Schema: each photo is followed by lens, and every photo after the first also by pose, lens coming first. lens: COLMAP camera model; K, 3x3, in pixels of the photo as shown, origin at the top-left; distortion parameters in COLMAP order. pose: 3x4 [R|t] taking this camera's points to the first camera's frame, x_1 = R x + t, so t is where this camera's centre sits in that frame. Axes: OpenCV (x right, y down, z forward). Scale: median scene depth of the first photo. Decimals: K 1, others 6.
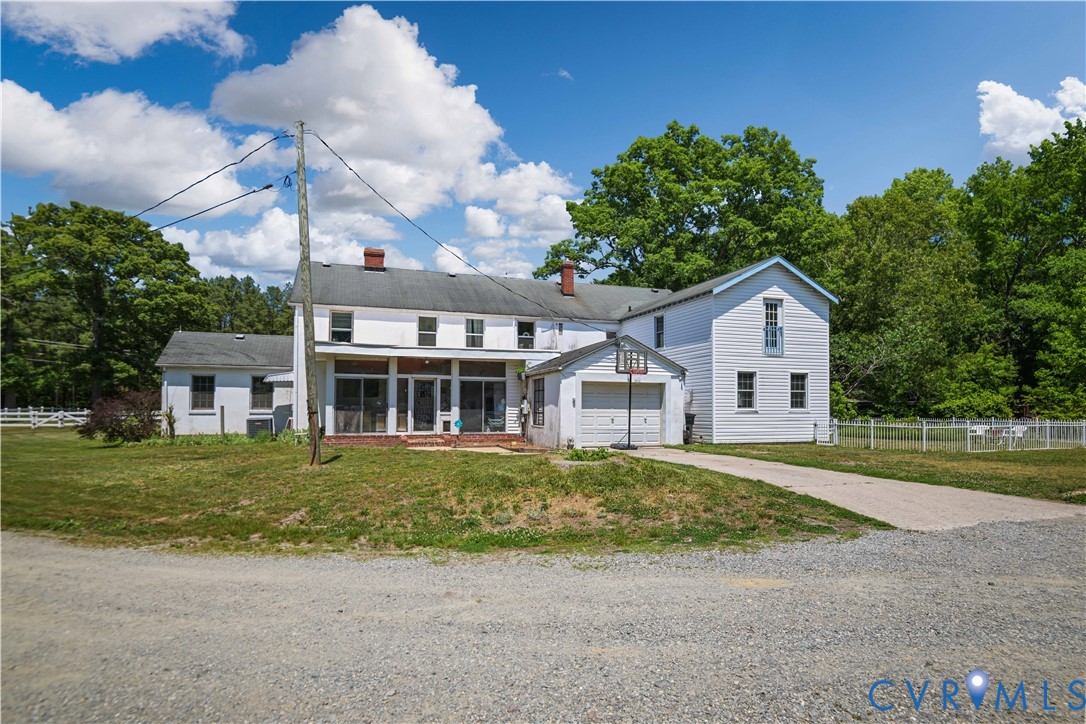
lens RADIAL K [[593.6, 0, 559.0], [0, 593.6, 404.5], [0, 0, 1]] dist [-0.011252, 0.000508]
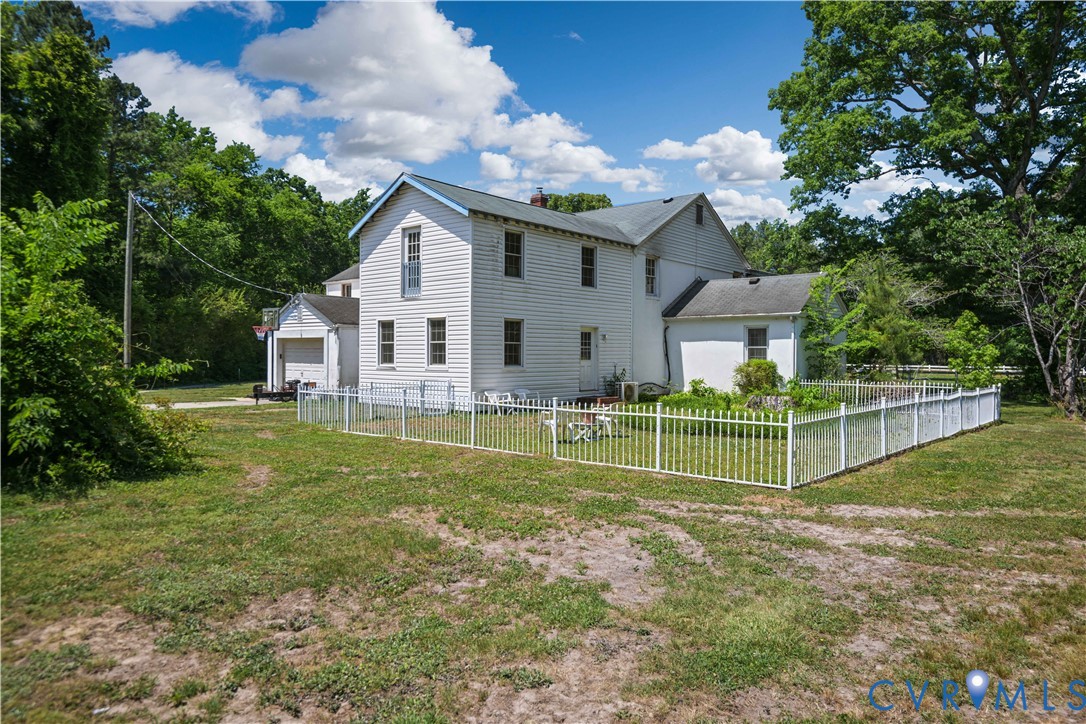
lens RADIAL K [[726.2, 0, 545.1], [0, 726.2, 362.1], [0, 0, 1]] dist [0.001317, 0.000038]
pose [[0.497779, 0.006533, -0.867279, 1.293593], [-0.001096, 0.999976, 0.006903, -0.003658], [0.867303, -0.002486, 0.497774, 0.663534]]
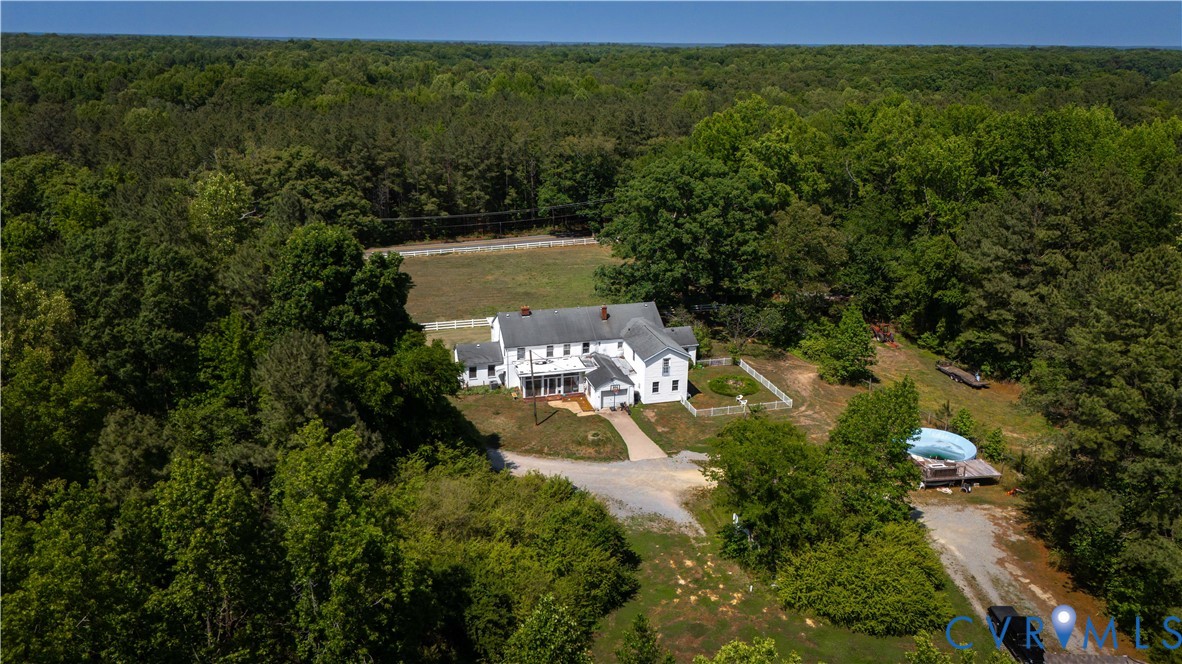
lens RADIAL K [[865.7, 0, 589.6], [0, 865.7, 332.4], [0, 0, 1]] dist [0.041673, -0.020087]
pose [[0.997816, 0.031752, -0.057923, 0.218061], [-0.011456, 0.946785, 0.321663, -1.715562], [0.065055, -0.320297, 0.945081, -3.156616]]
